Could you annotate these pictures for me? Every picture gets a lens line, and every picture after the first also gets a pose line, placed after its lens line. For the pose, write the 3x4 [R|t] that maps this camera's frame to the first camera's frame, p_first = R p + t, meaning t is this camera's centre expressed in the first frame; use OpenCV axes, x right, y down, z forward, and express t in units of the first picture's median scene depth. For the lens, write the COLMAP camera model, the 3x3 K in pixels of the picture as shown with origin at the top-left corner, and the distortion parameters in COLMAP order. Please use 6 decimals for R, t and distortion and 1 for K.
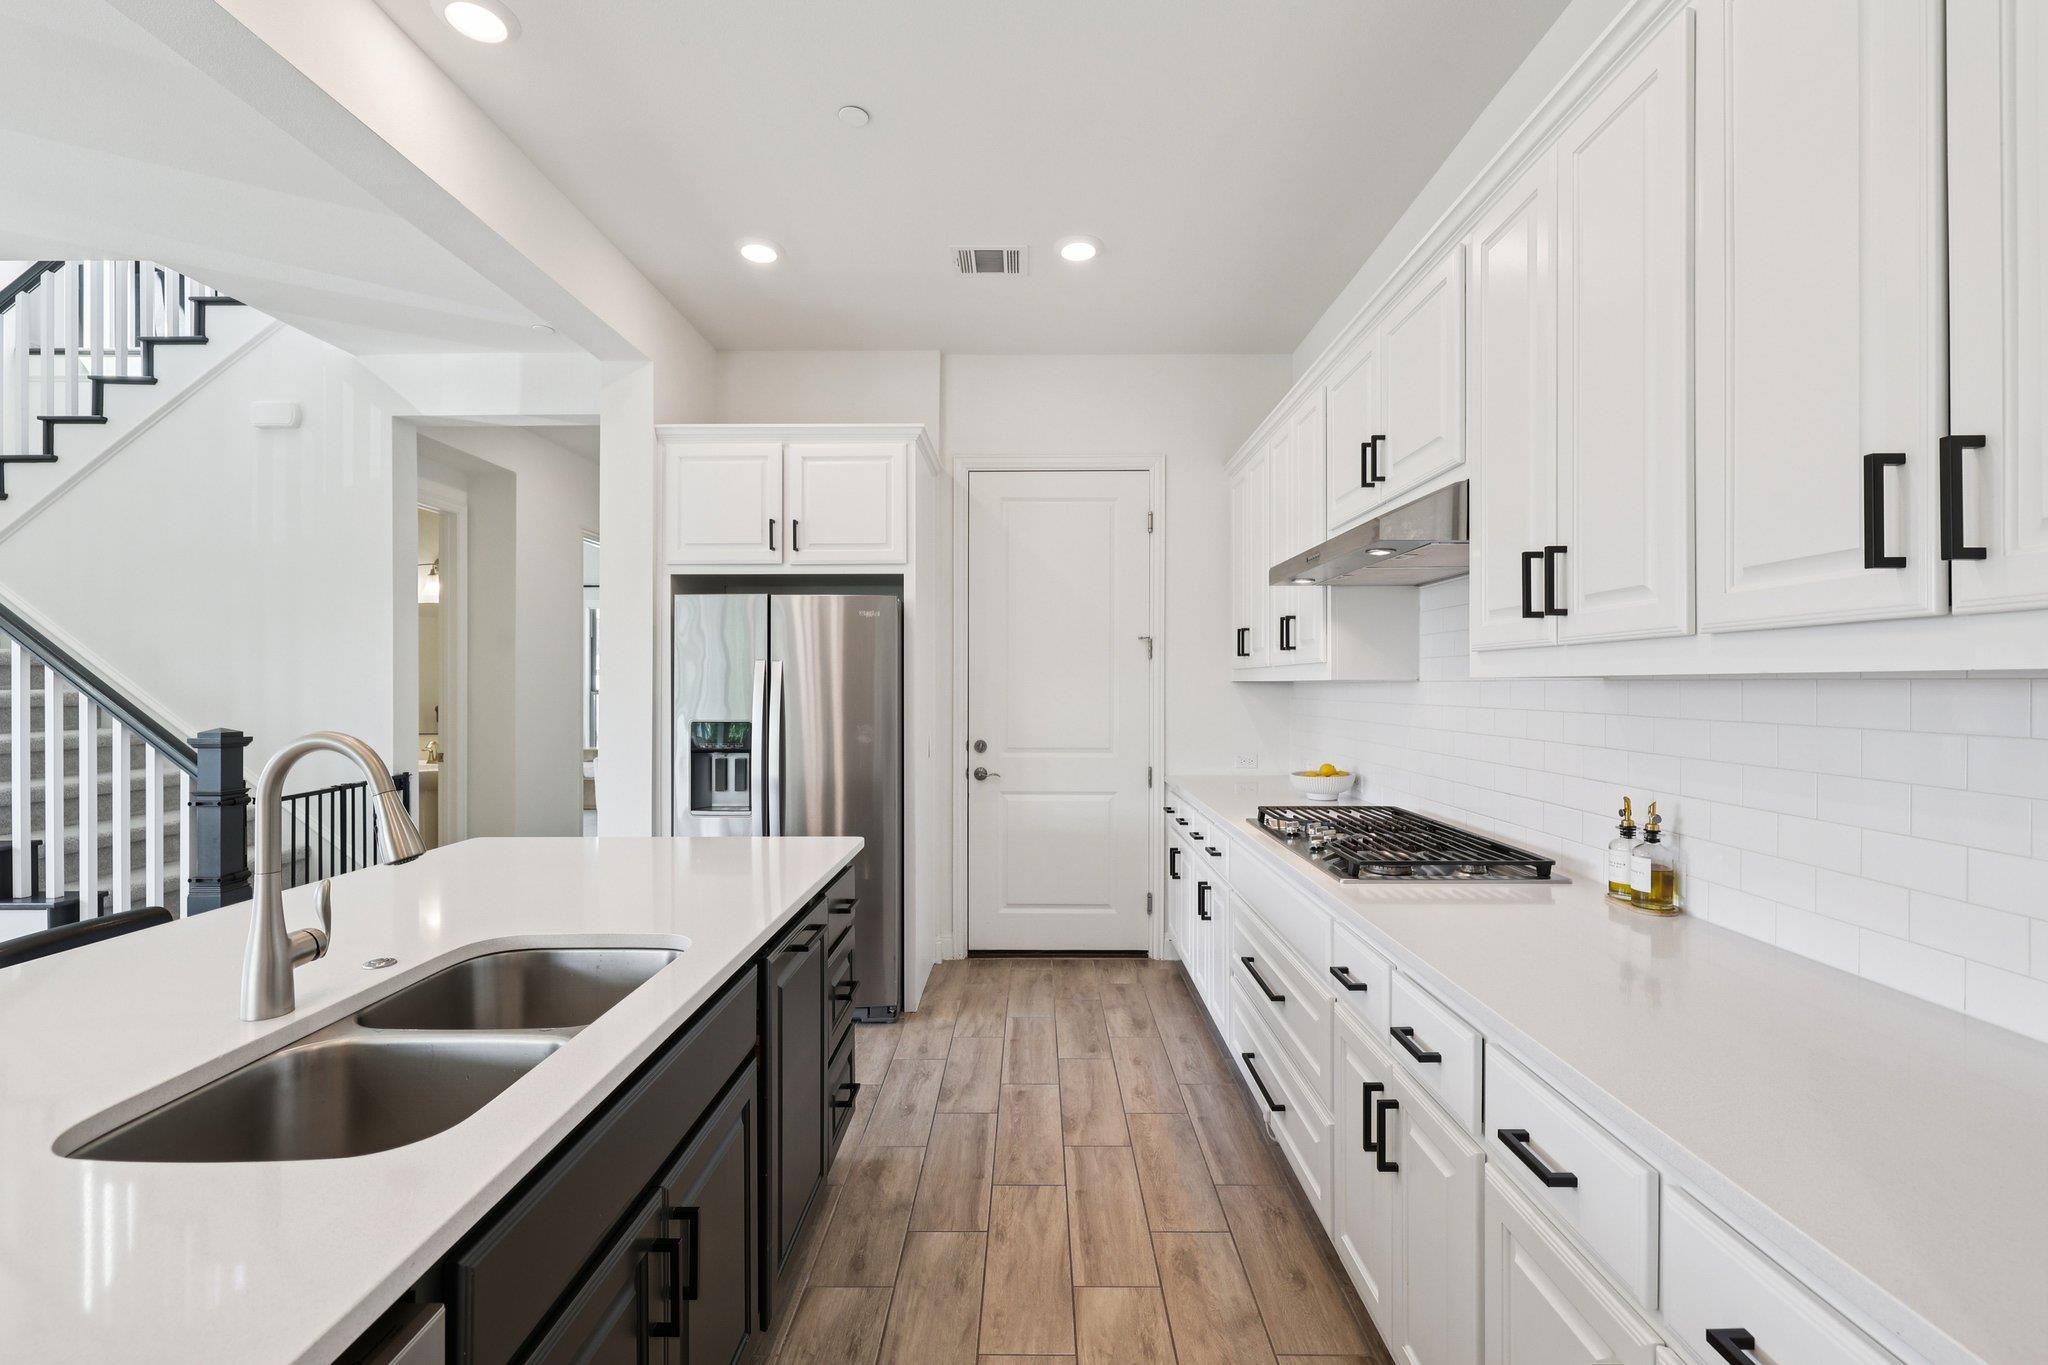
lens RADIAL K [[862.9, 0, 1030.4], [0, 862.9, 683.4], [0, 0, 1]] dist [0.003796, 0.000636]
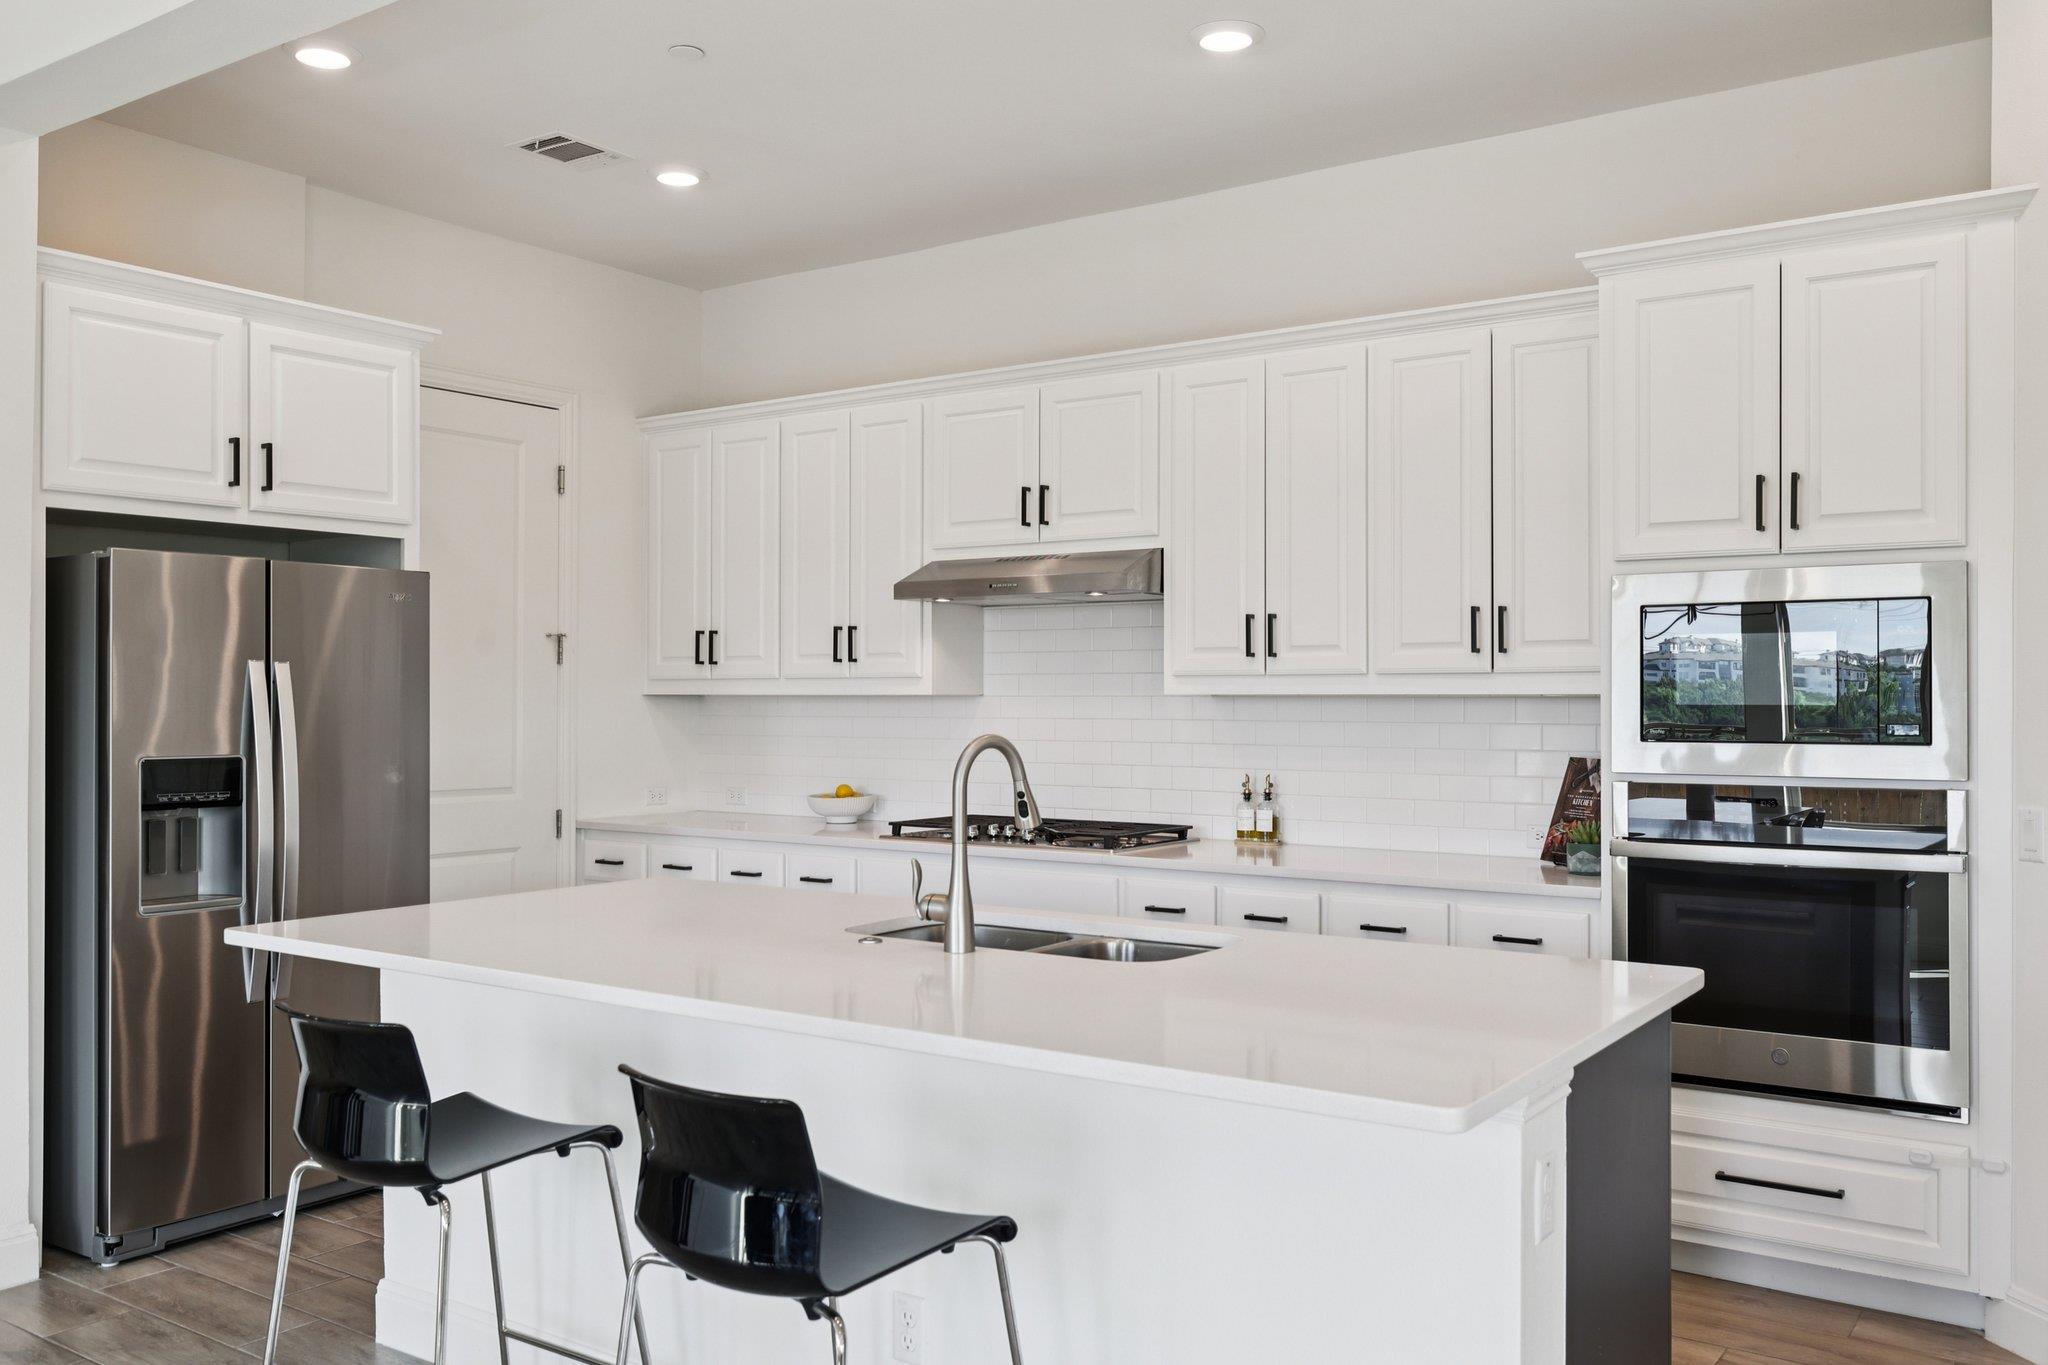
lens RADIAL K [[1633.2, 0, 1027.6], [0, 1633.2, 685.5], [0, 0, 1]] dist [-0.003333, 0.002367]
pose [[0.570910, 0.006416, 0.820987, -1.298220], [-0.002329, 0.999978, -0.006195, -0.003205], [-0.821009, 0.001624, 0.570913, -0.218174]]
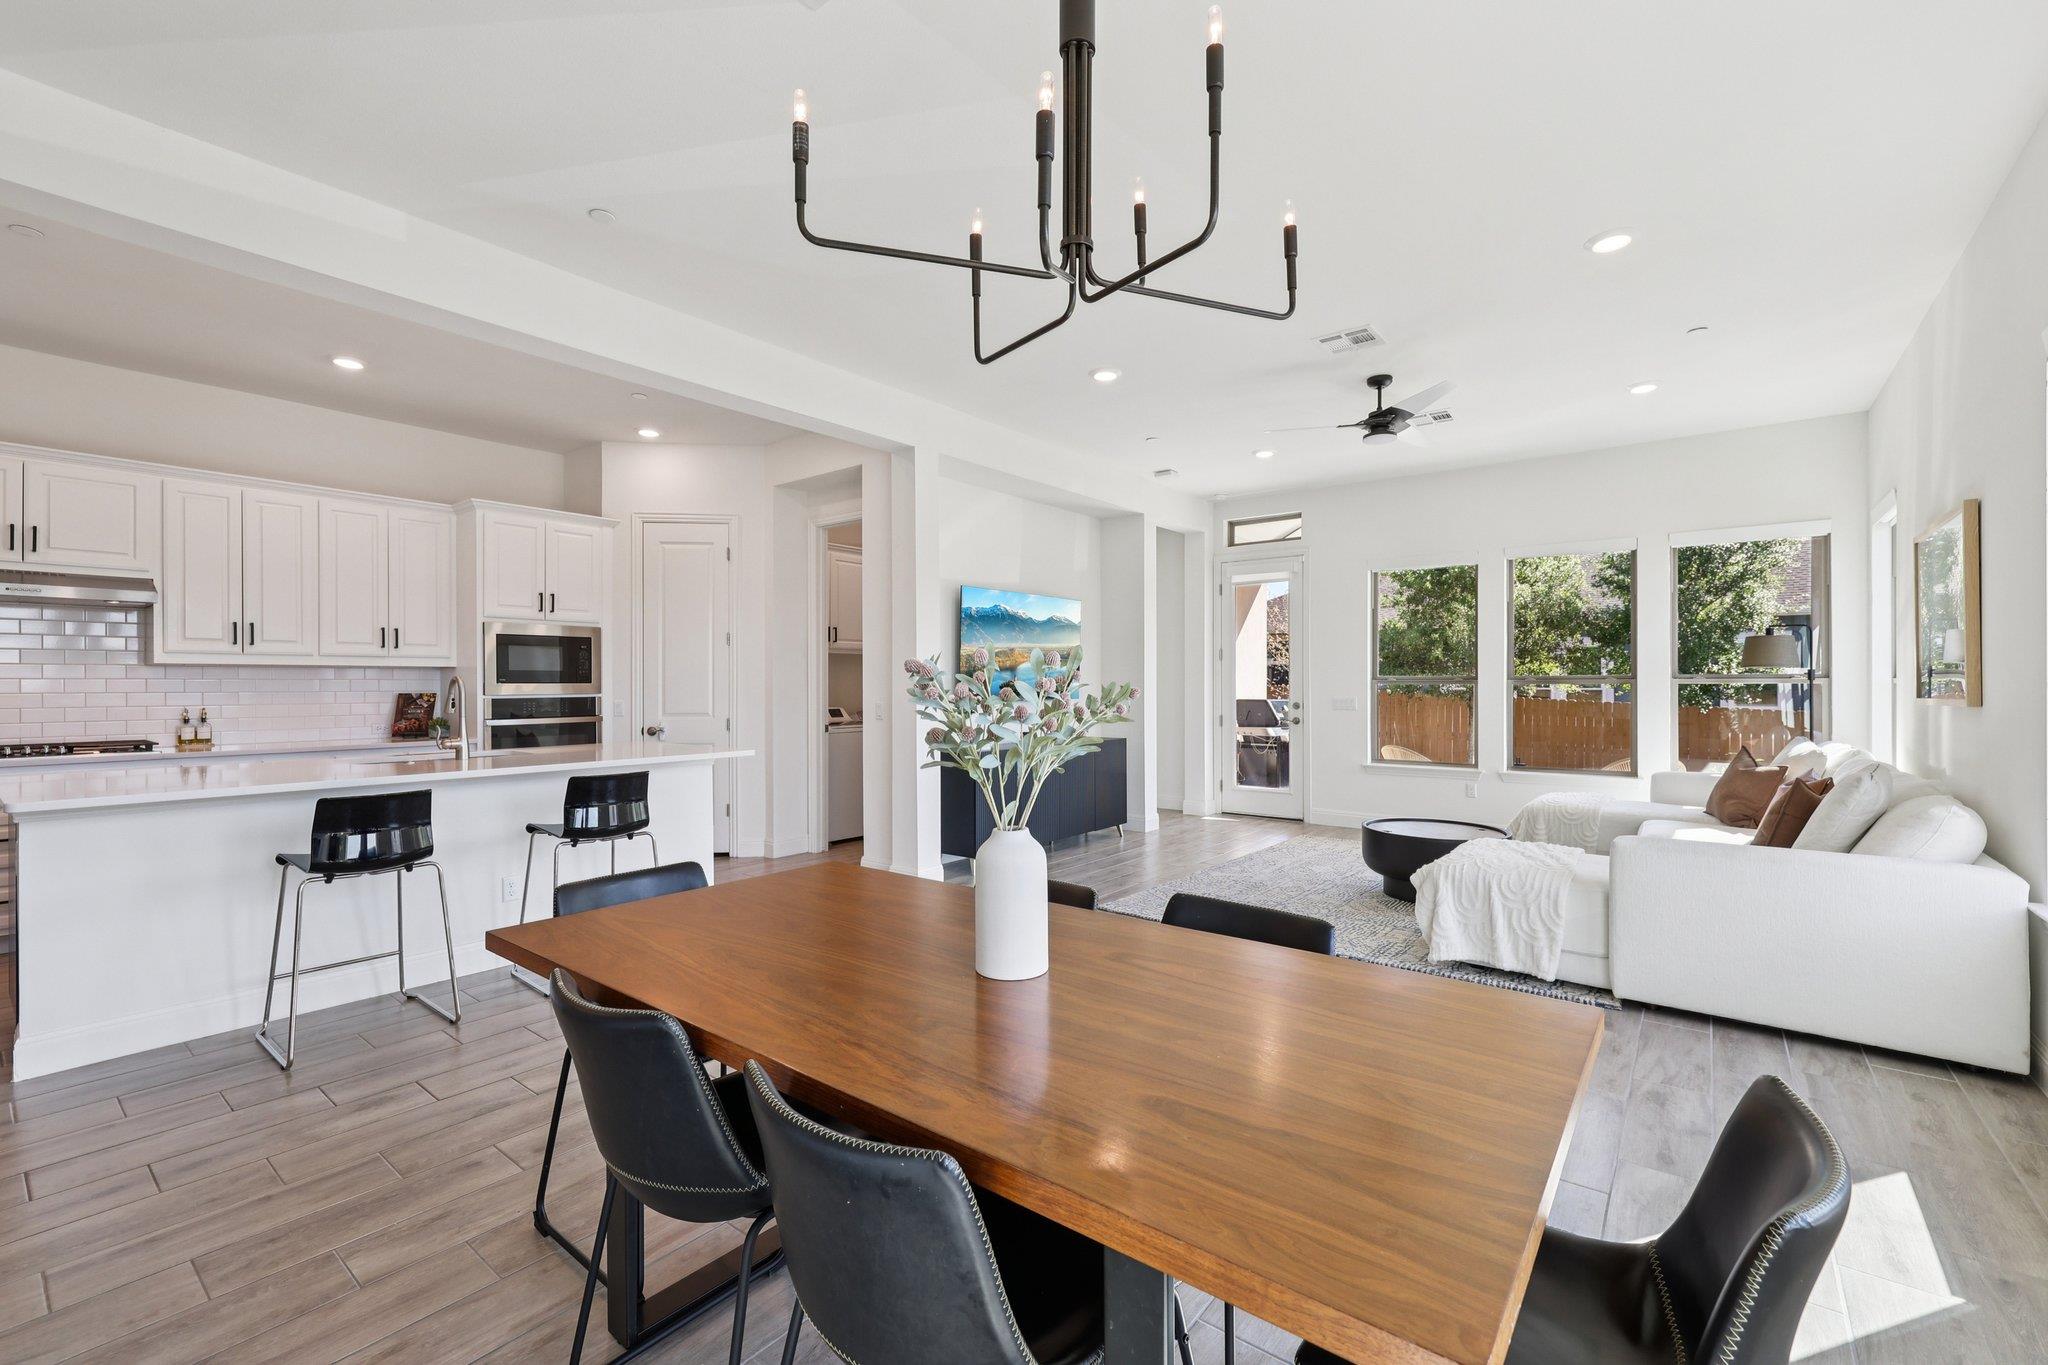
lens RADIAL K [[862.9, 0, 1026.0], [0, 862.9, 677.3], [0, 0, 1]] dist [0.003796, 0.000636]
pose [[-0.784952, -0.000469, 0.619556, -2.134790], [-0.002283, 0.999995, -0.002136, 0.023298], [-0.619552, -0.003091, -0.784949, 1.040483]]
